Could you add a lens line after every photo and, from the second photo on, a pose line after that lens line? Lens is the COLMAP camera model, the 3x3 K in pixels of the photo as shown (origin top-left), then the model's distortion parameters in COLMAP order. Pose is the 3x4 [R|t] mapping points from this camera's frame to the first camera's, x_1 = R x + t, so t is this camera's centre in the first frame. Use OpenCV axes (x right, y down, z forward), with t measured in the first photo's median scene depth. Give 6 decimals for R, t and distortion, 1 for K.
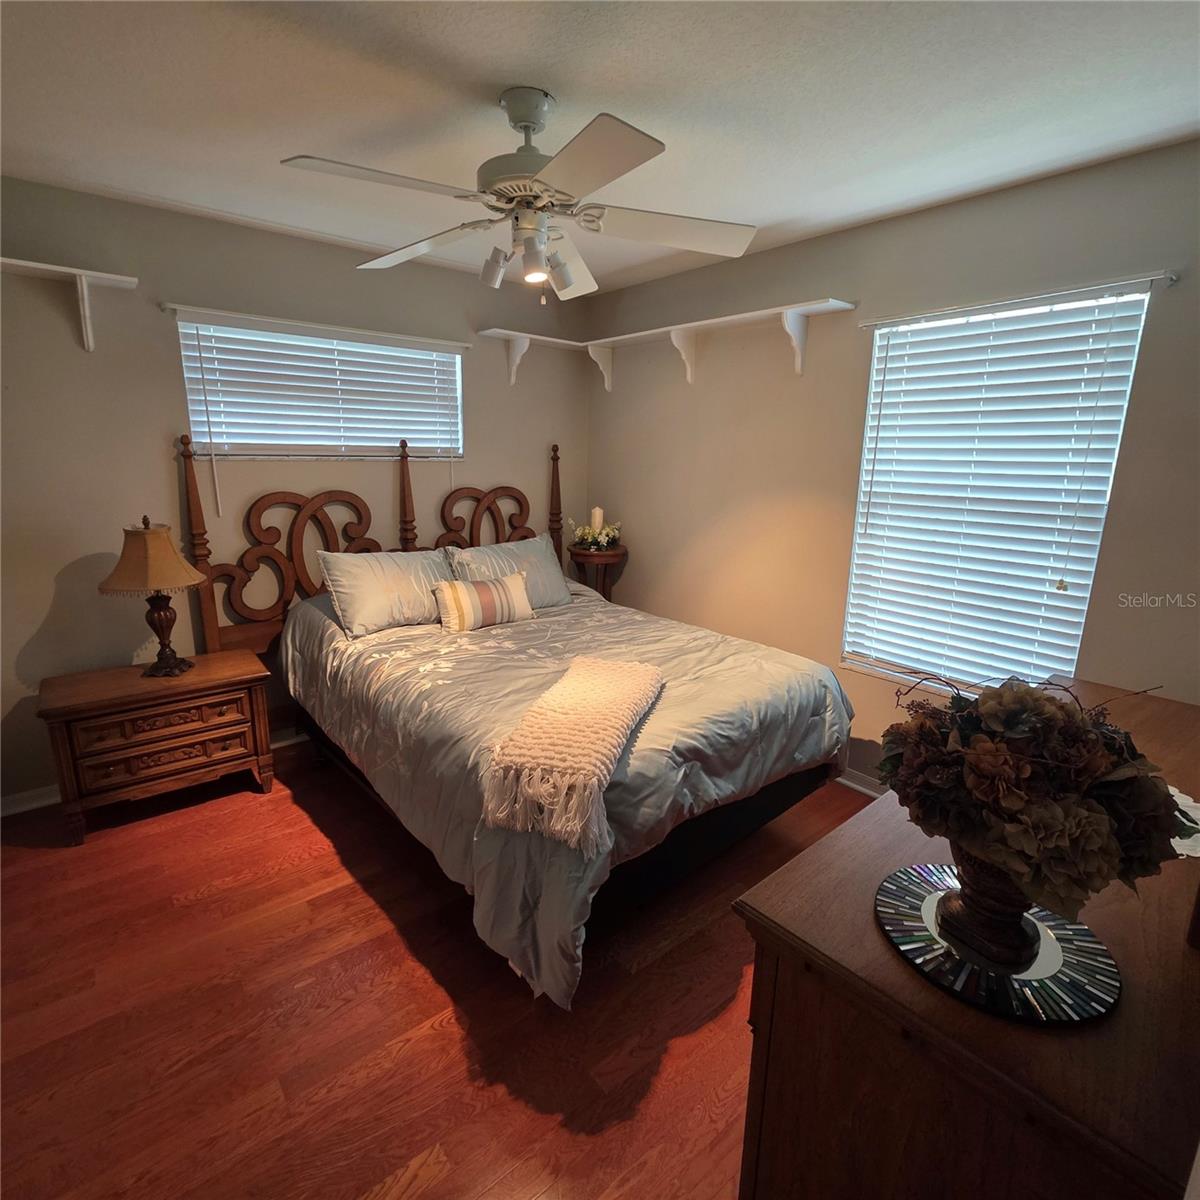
lens RADIAL K [[646.8, 0, 599.7], [0, 646.8, 600.5], [0, 0, 1]] dist [0.003247, -0.000915]
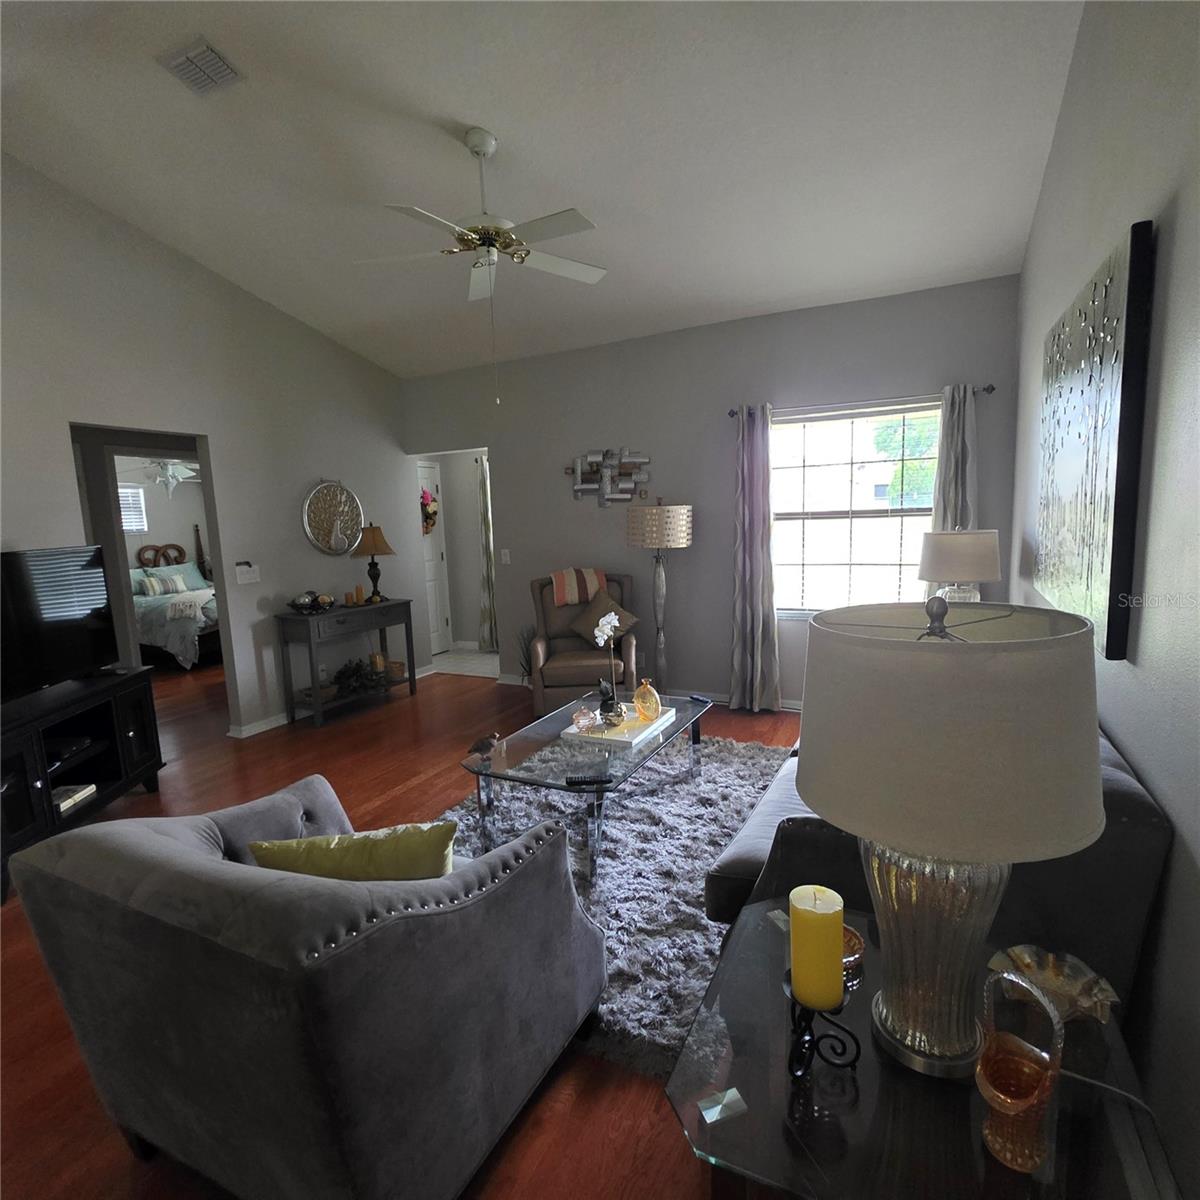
lens RADIAL K [[646.8, 0, 603.9], [0, 646.8, 600.3], [0, 0, 1]] dist [0.003247, -0.000915]
pose [[0.908275, -0.111985, 0.403107, 0.309546], [0.151091, 0.986284, -0.066442, 0.417417], [-0.390138, 0.121254, 0.912738, -1.714811]]
